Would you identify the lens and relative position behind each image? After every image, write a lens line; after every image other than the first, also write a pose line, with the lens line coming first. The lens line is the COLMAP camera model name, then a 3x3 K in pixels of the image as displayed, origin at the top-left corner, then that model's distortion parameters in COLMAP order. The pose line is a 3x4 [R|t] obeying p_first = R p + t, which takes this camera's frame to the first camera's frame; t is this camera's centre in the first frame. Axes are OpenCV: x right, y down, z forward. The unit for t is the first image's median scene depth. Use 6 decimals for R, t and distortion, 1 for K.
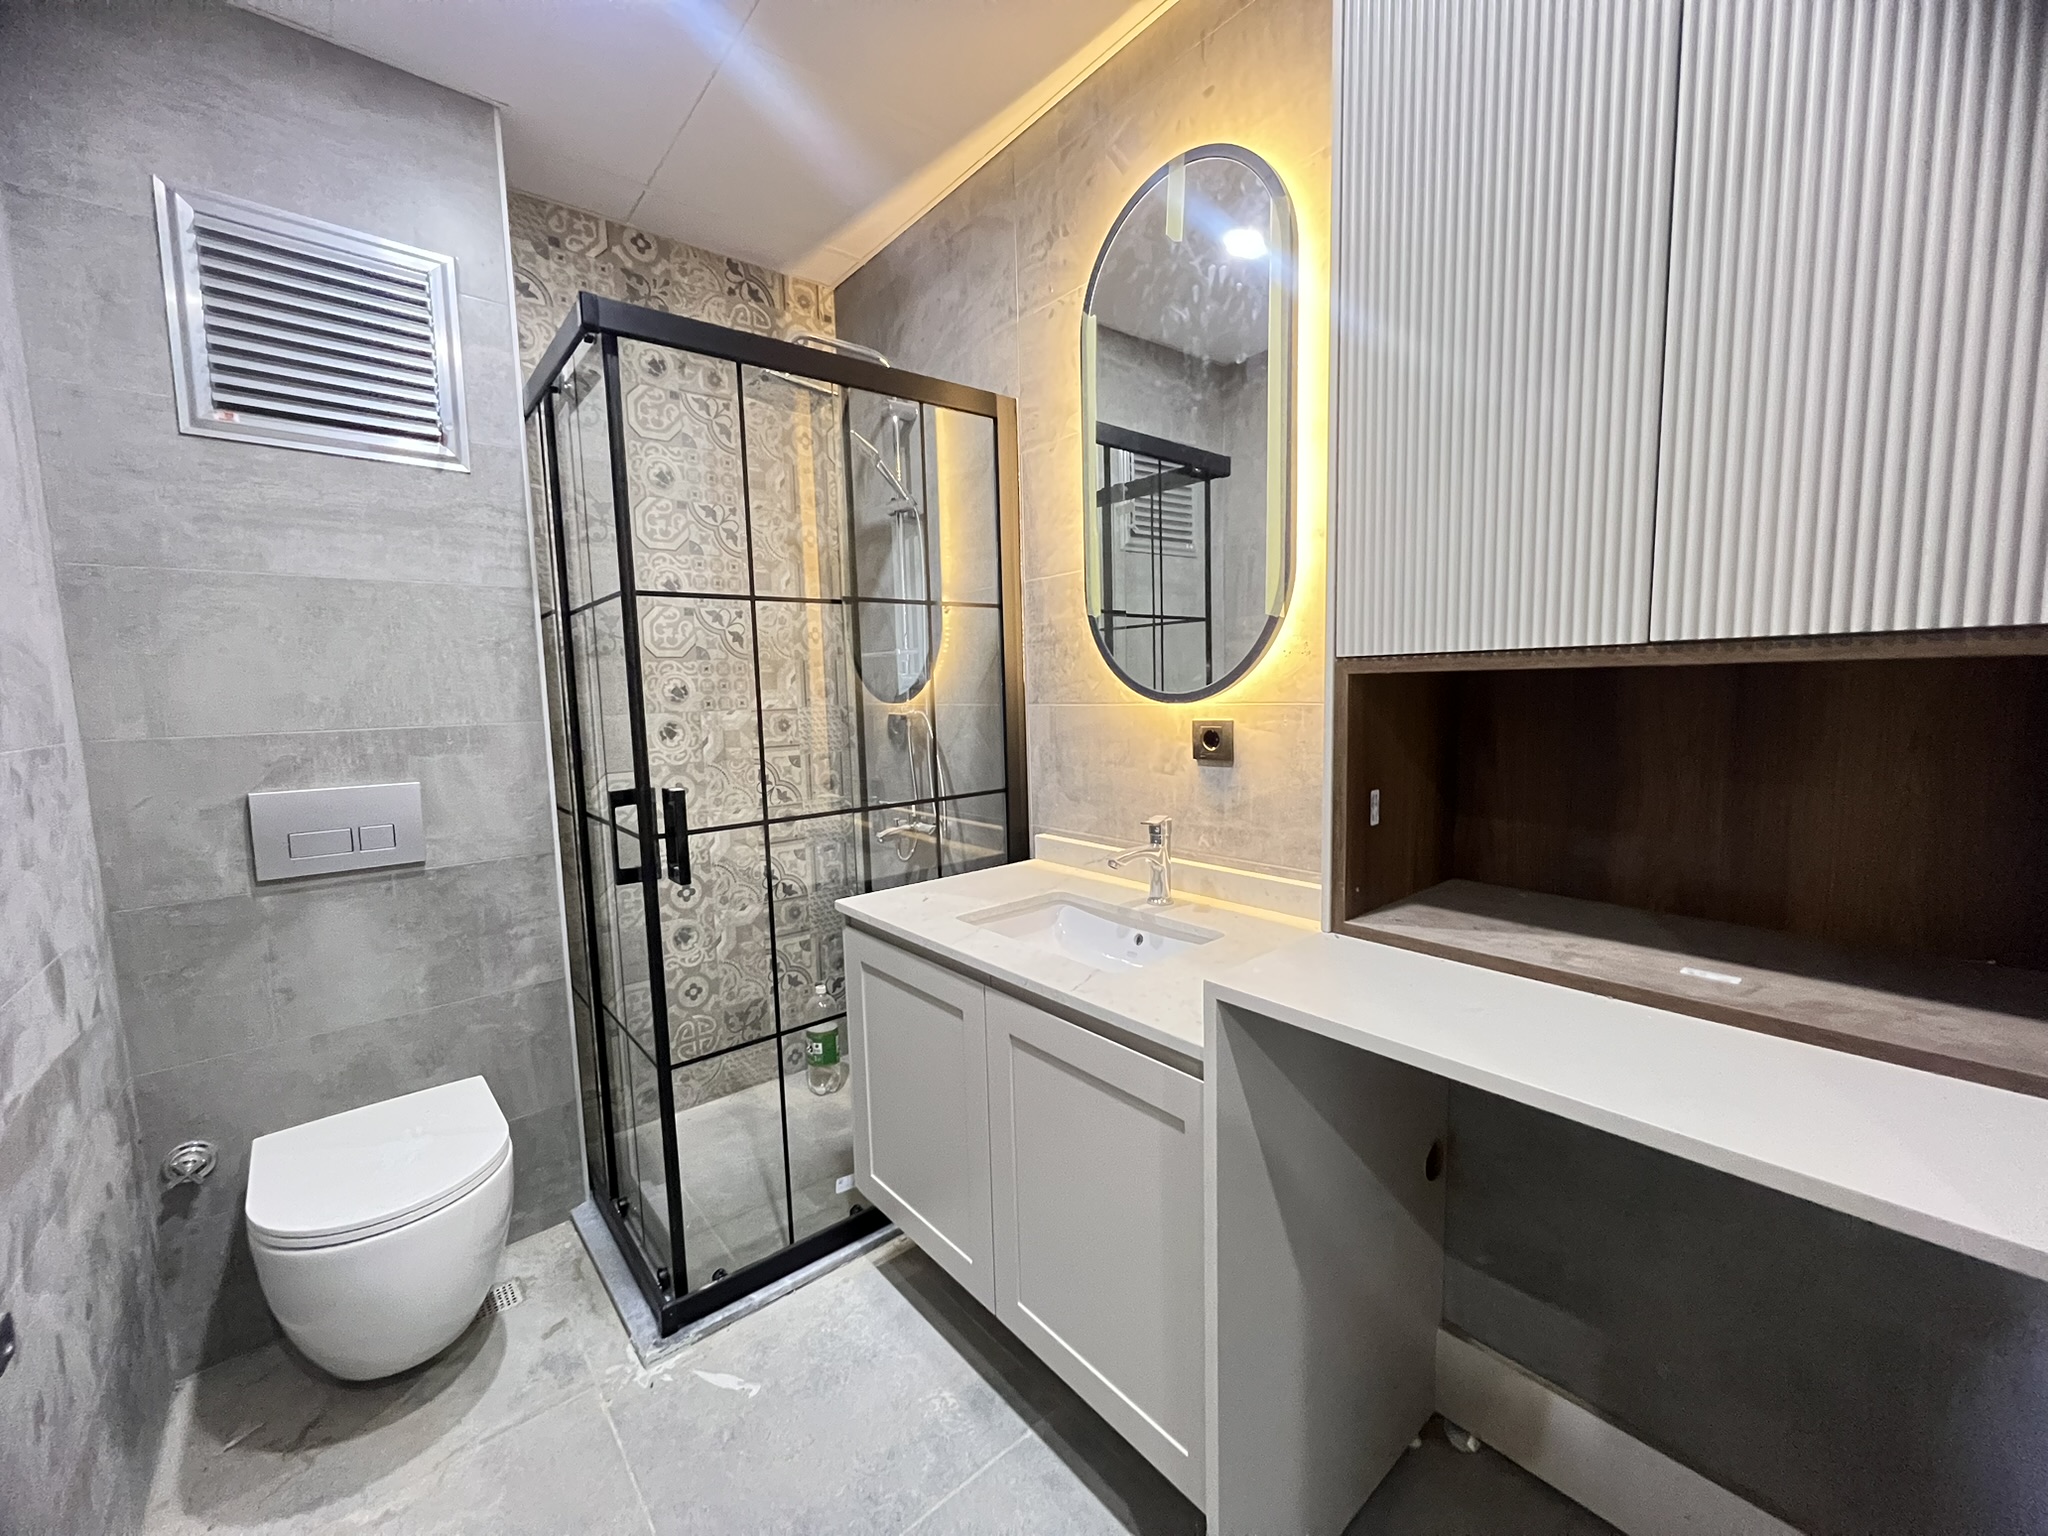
lens RADIAL K [[814.8, 0, 1016.6], [0, 814.8, 765.3], [0, 0, 1]] dist [-0.018348, 0.000122]
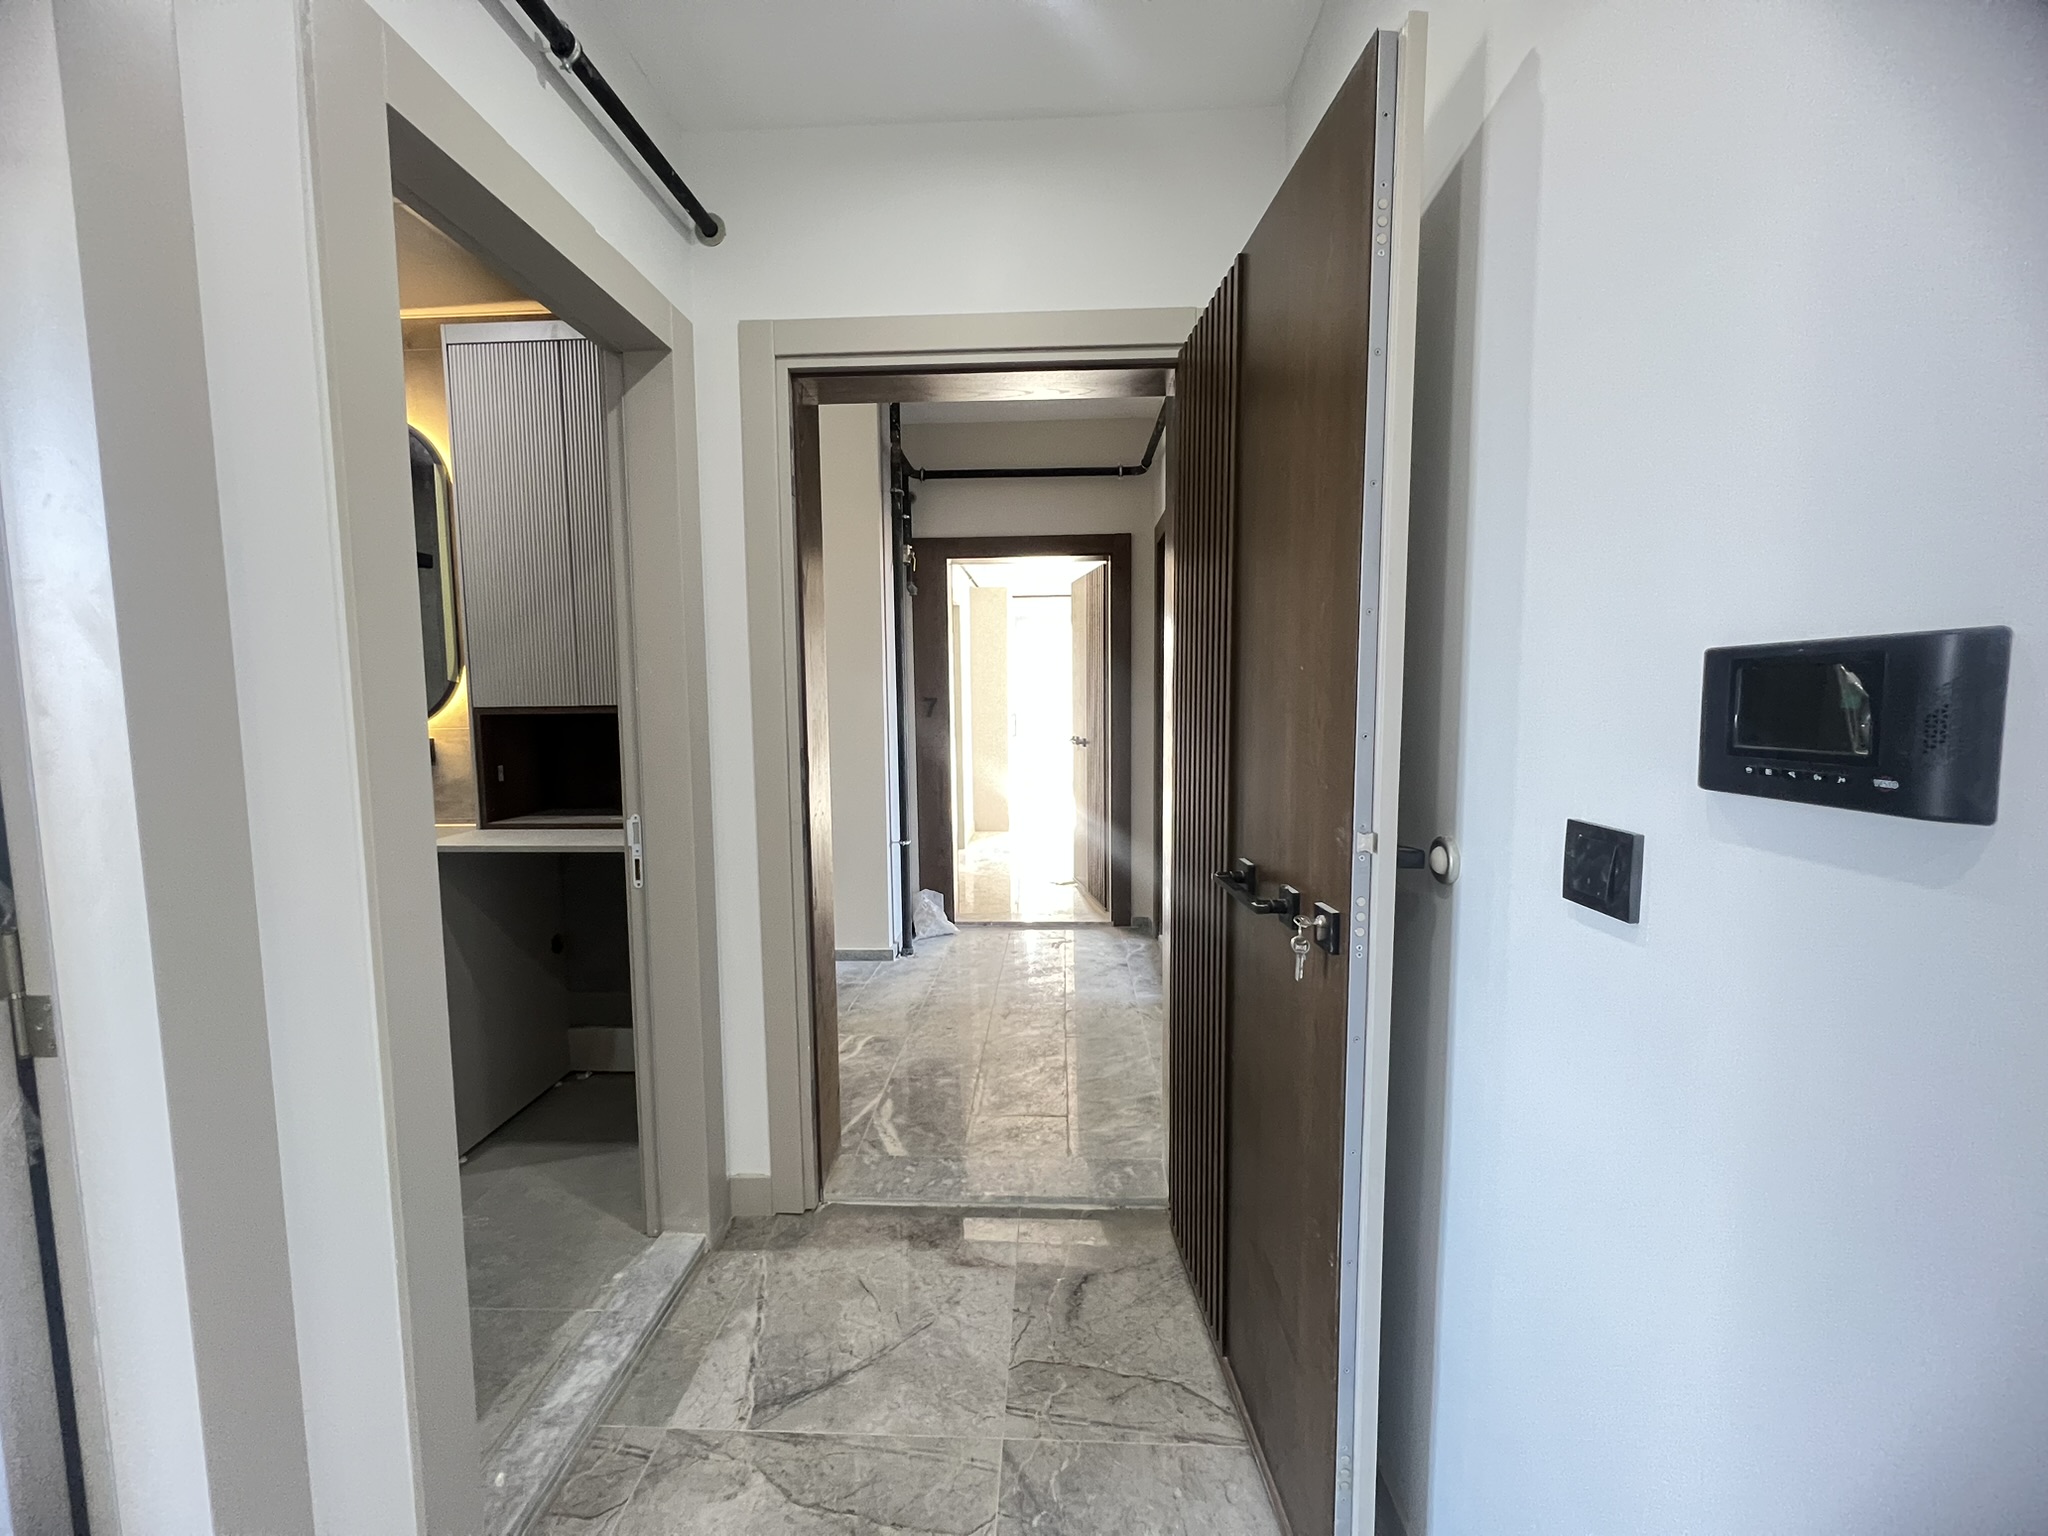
lens RADIAL K [[814.8, 0, 1016.6], [0, 814.8, 765.3], [0, 0, 1]] dist [-0.018348, 0.000122]
pose [[0.667143, -0.043869, 0.743637, -0.228142], [0.062248, 0.998056, 0.003032, 0.093791], [-0.742324, 0.044267, 0.668577, -1.310493]]
